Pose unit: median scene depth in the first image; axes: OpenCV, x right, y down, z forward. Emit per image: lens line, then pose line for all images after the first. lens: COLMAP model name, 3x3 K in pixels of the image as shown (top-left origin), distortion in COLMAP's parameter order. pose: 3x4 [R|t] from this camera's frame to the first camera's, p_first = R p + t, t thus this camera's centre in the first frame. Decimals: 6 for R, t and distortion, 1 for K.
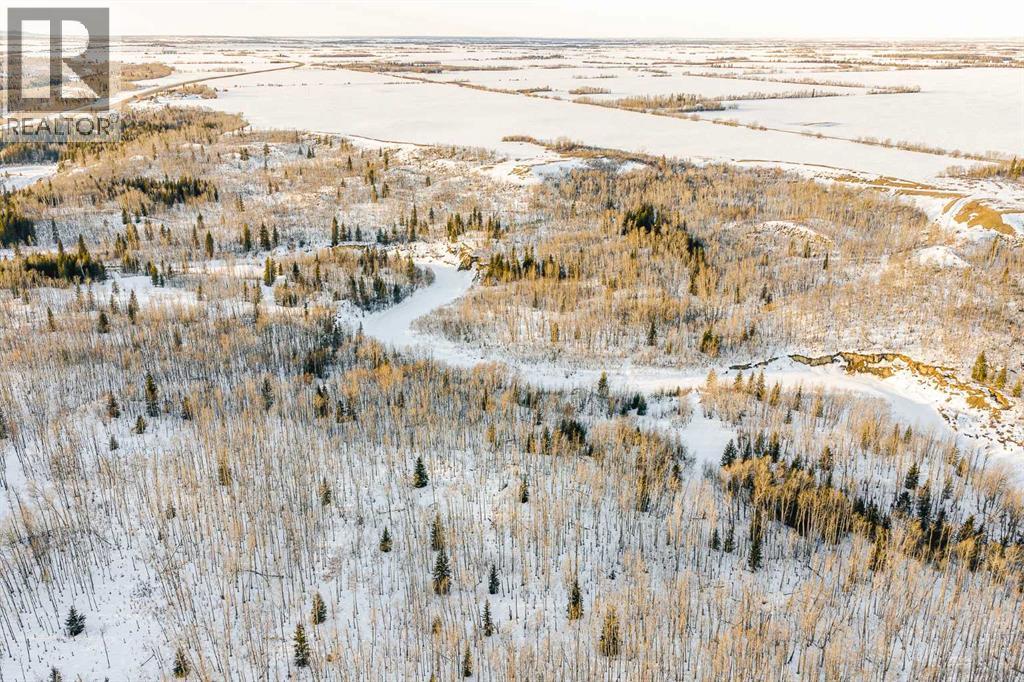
lens RADIAL K [[847.3, 0, 511.3], [0, 847.3, 341.1], [0, 0, 1]] dist [0.016298, -0.025559]
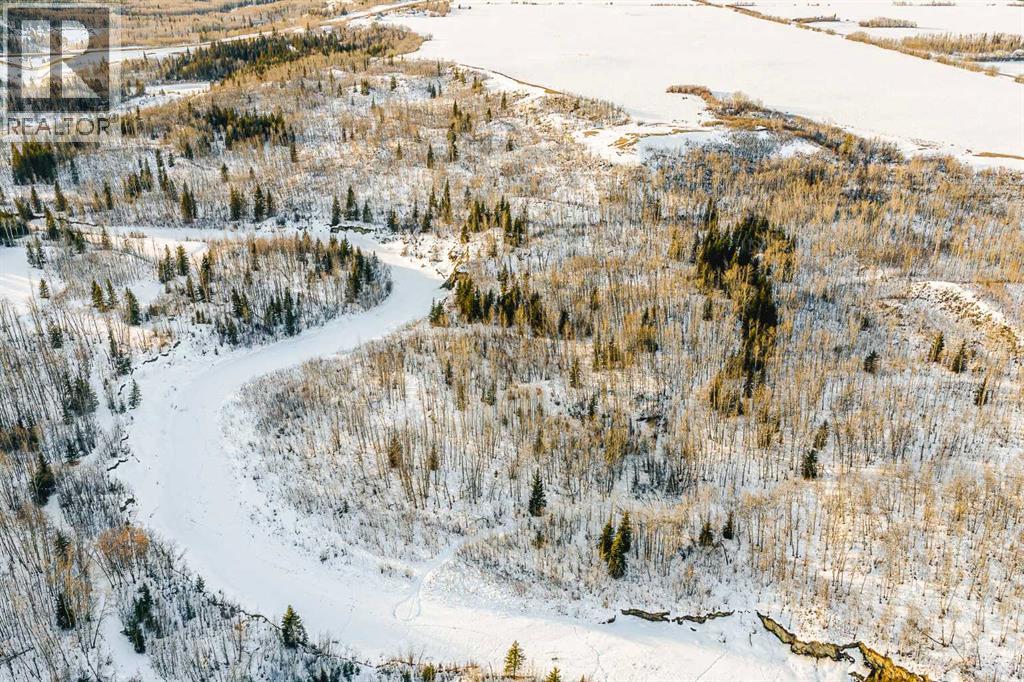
lens RADIAL K [[847.3, 0, 512.1], [0, 847.3, 342.1], [0, 0, 1]] dist [0.016298, -0.025559]
pose [[0.924511, 0.167234, -0.342508, 0.197610], [-0.136741, 0.984311, 0.111507, -0.101818], [0.355782, -0.056255, 0.932874, 0.289975]]
